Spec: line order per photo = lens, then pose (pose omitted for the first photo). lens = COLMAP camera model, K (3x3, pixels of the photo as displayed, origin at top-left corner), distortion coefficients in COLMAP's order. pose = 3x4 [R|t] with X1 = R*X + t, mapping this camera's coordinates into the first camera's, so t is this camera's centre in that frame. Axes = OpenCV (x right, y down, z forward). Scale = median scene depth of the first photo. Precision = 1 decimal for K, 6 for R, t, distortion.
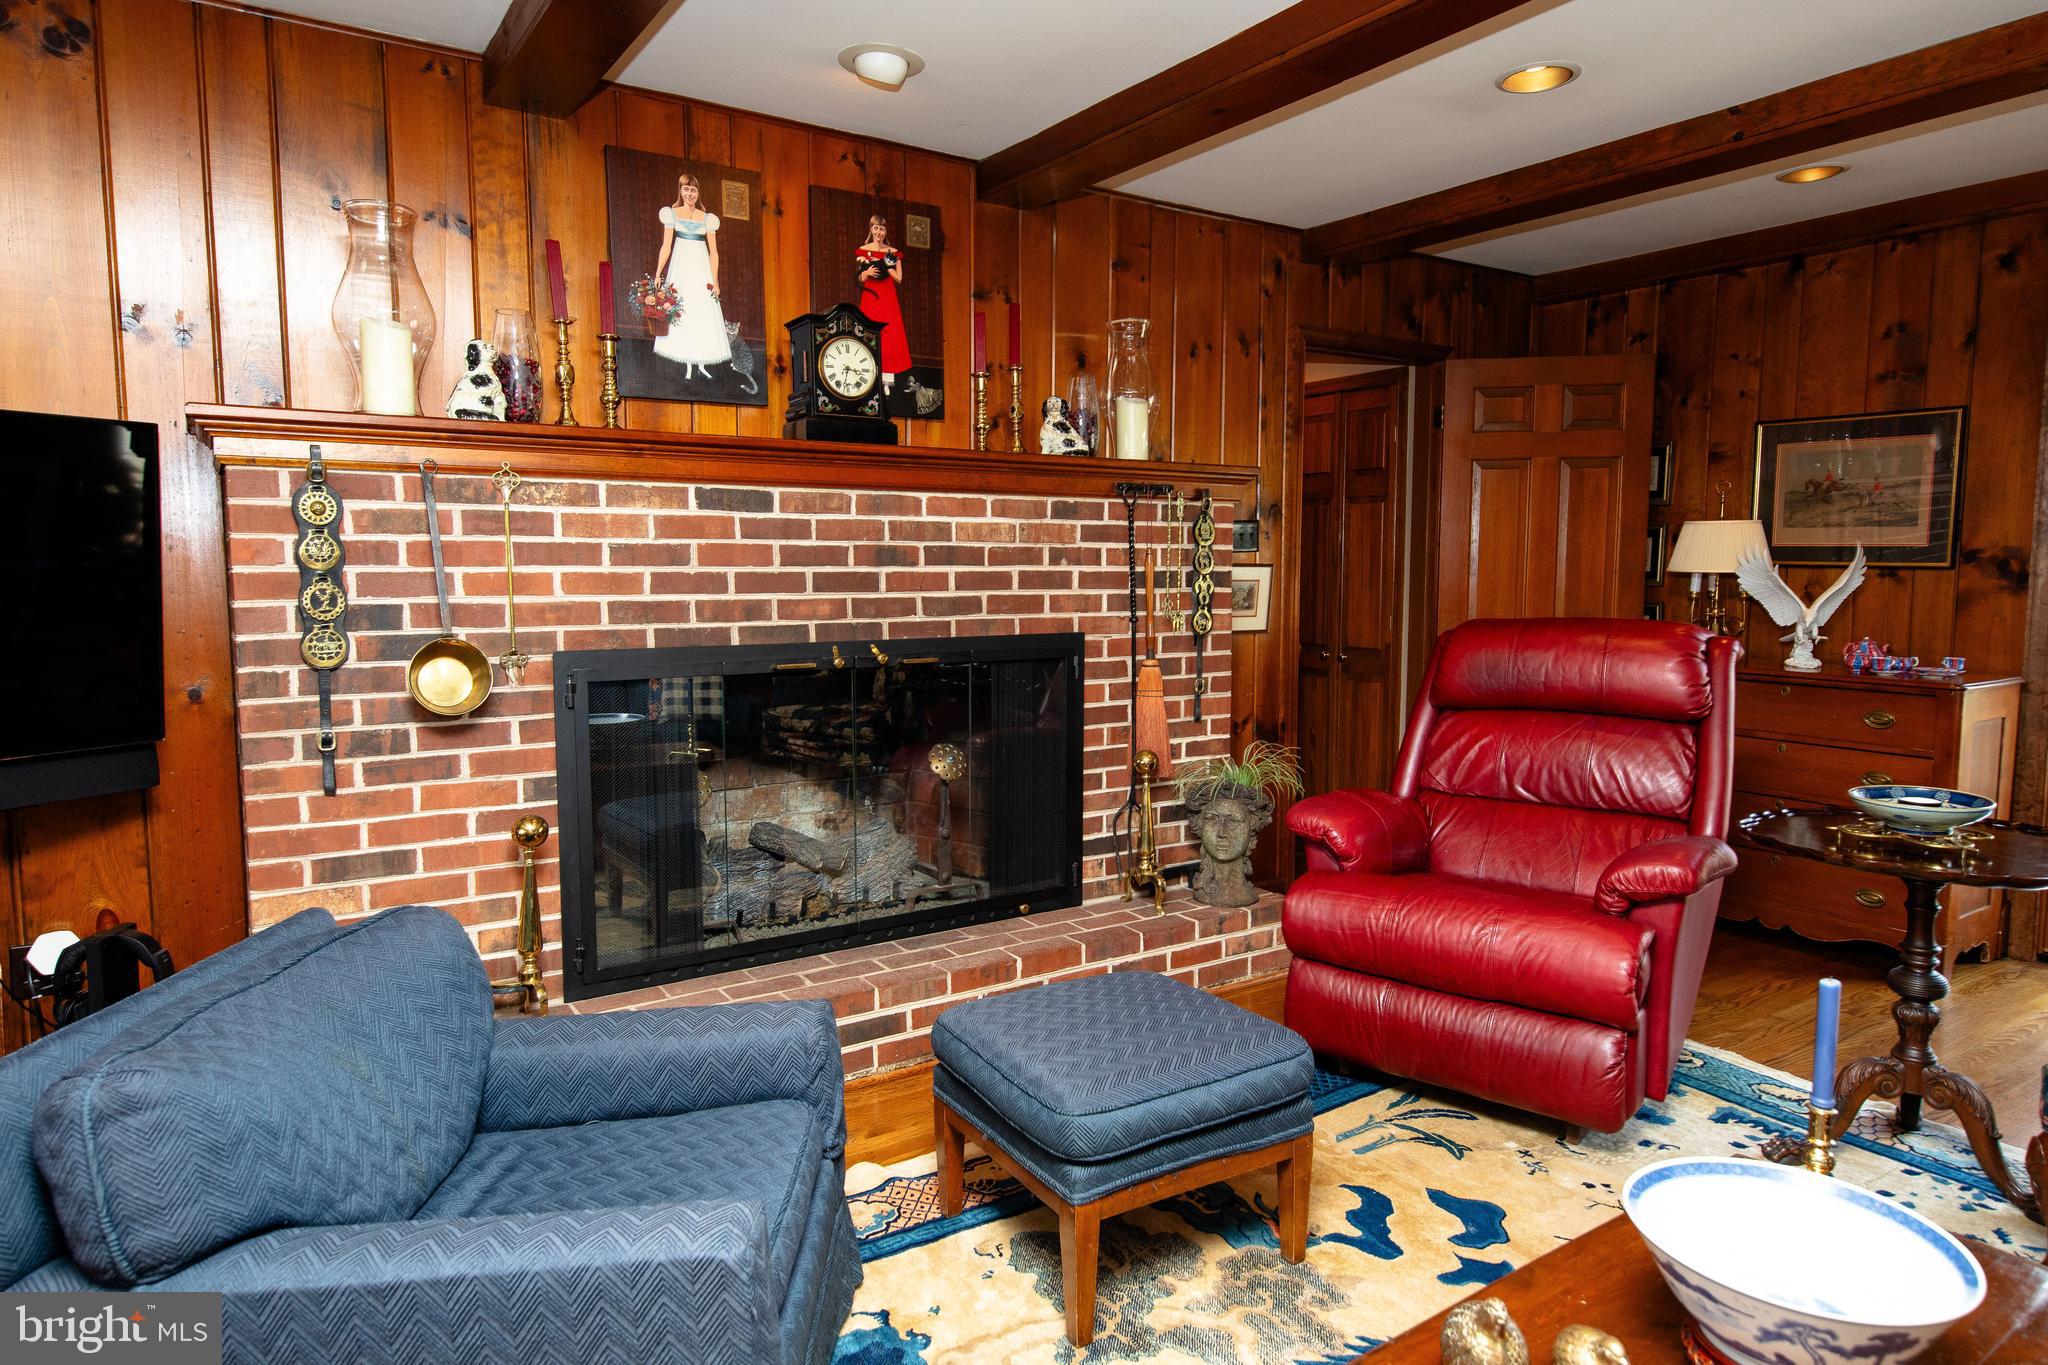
lens RADIAL K [[1221.9, 0, 1024.0], [0, 1221.9, 682.5], [0, 0, 1]] dist [-0.001170, -0.000274]
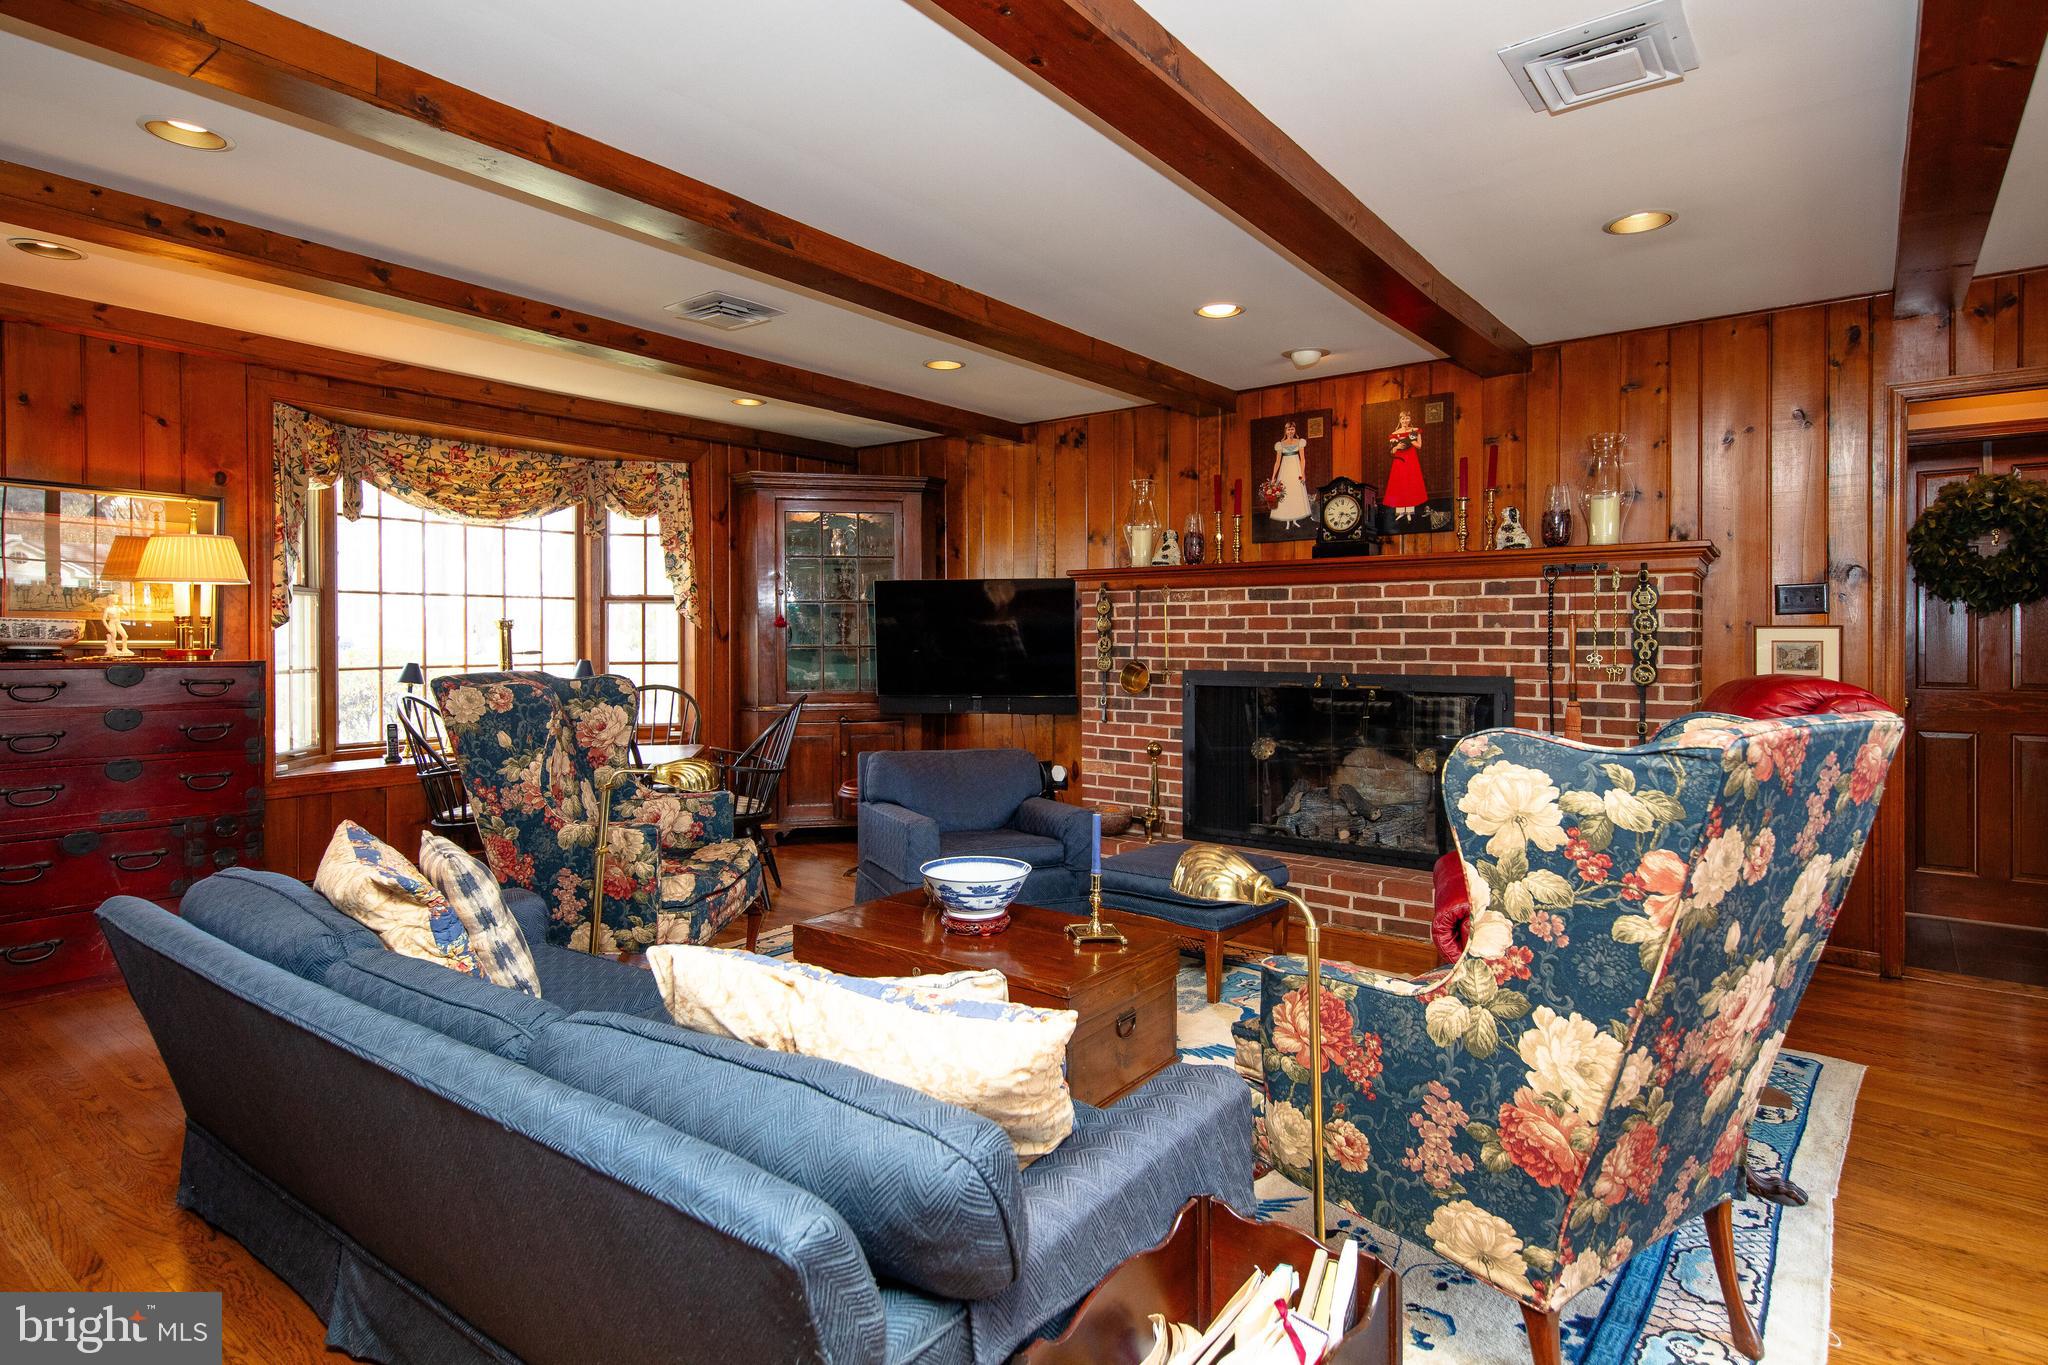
lens RADIAL K [[1080.6, 0, 1050.1], [0, 1080.6, 651.3], [0, 0, 1]] dist [-0.001030, -0.000237]
pose [[0.330016, 0.011466, -0.943906, 1.145941], [-0.090223, 0.995732, -0.019449, 0.000336], [0.939654, 0.091580, 0.329642, 0.137068]]
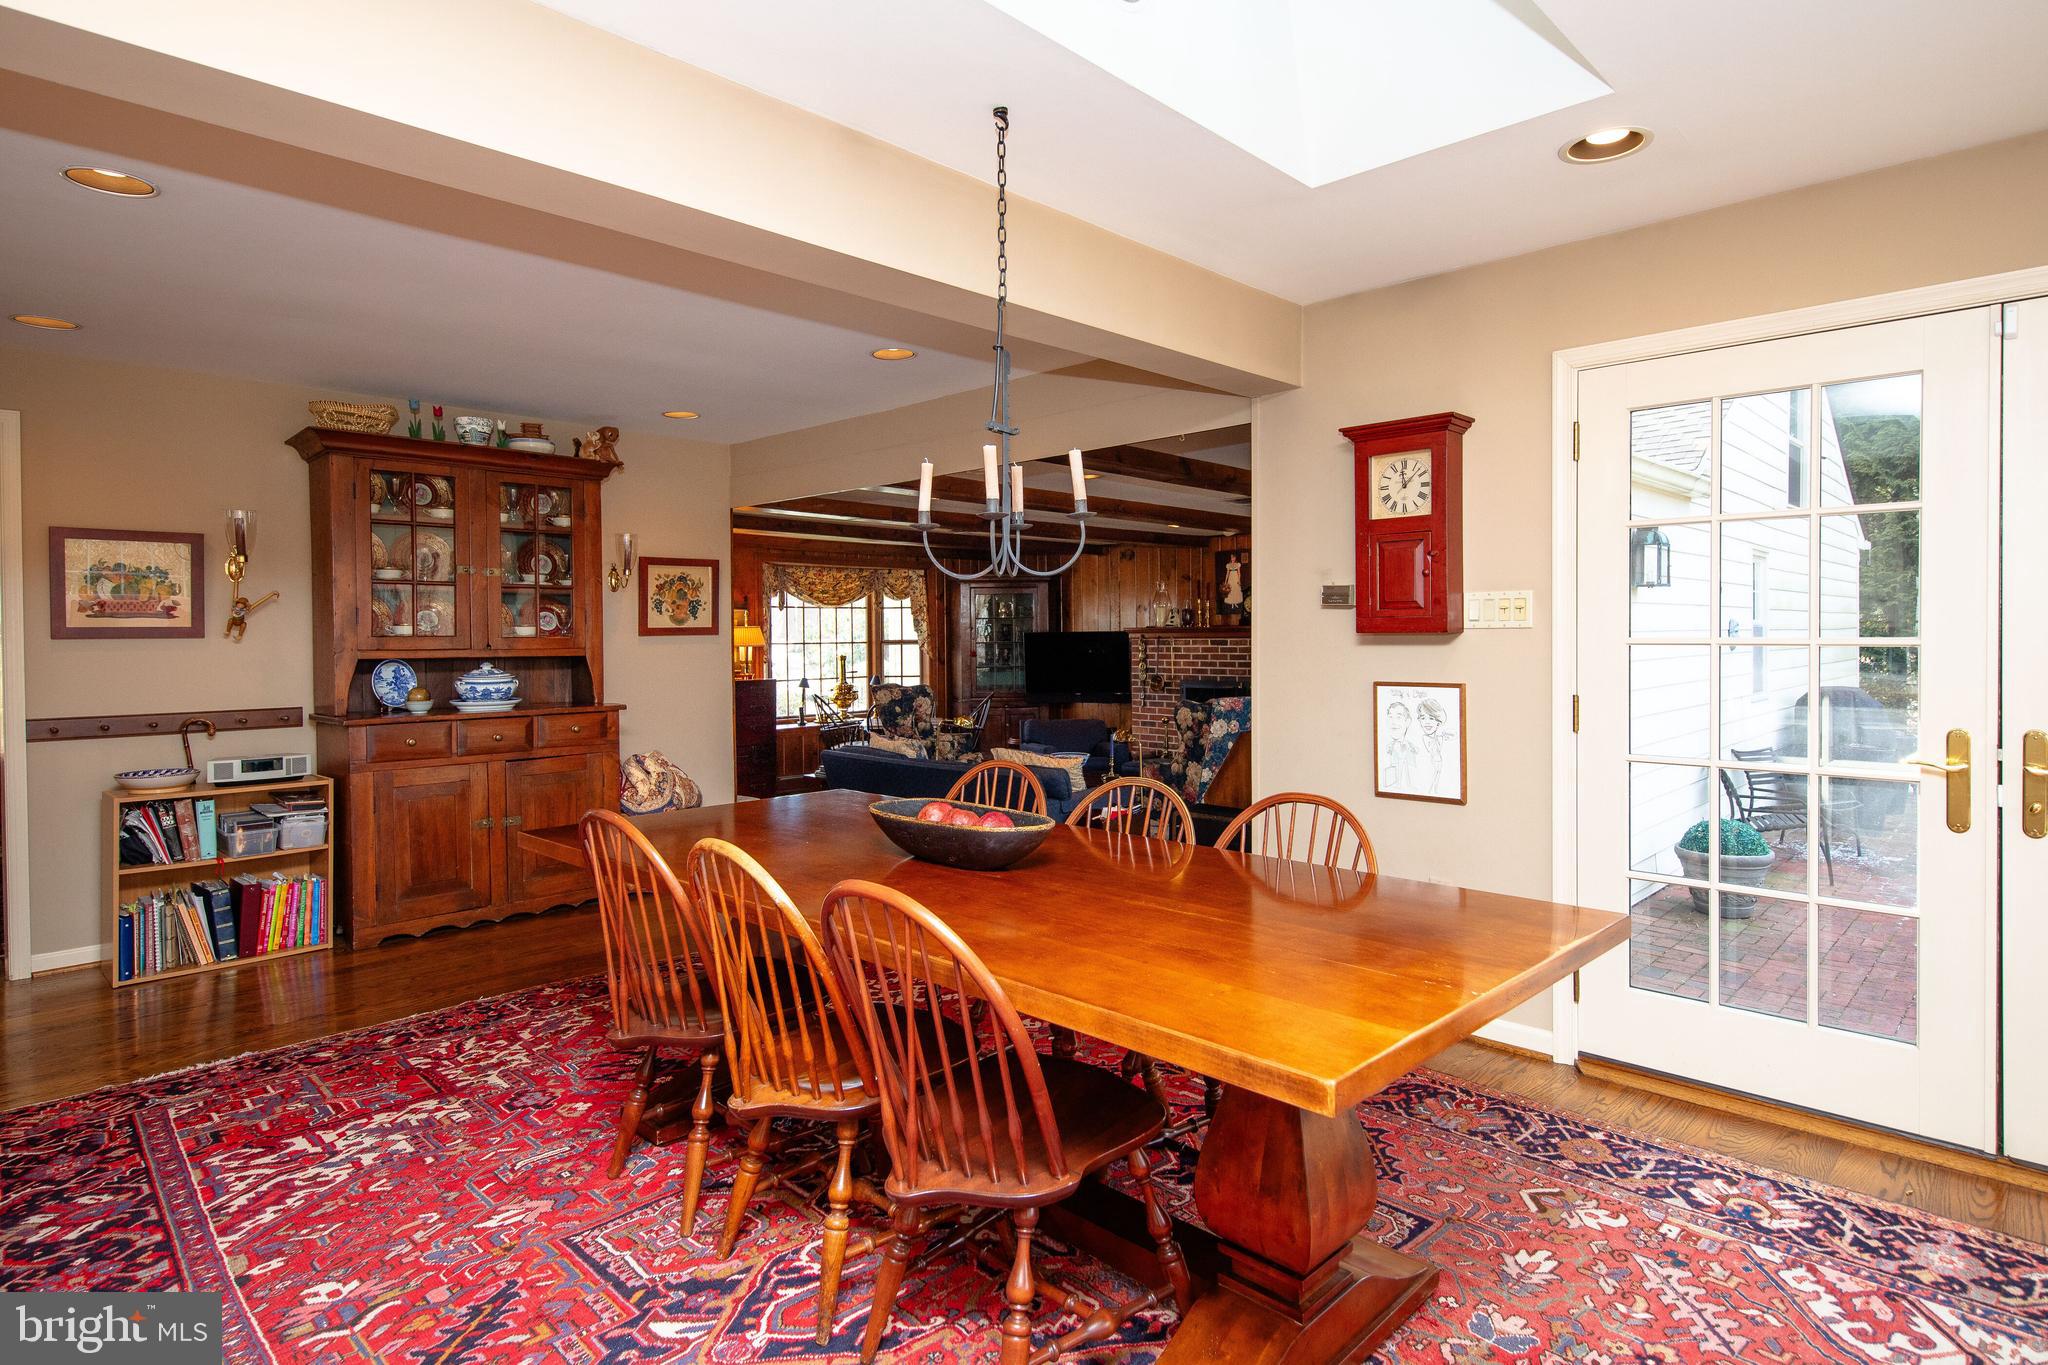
lens RADIAL K [[1080.6, 0, 1050.1], [0, 1080.6, 651.3], [0, 0, 1]] dist [-0.001030, -0.000237]
pose [[0.220319, 0.010425, -0.975372, 2.745580], [-0.084453, 0.996392, -0.008427, -0.046522], [0.971765, 0.084230, 0.220404, -0.233629]]
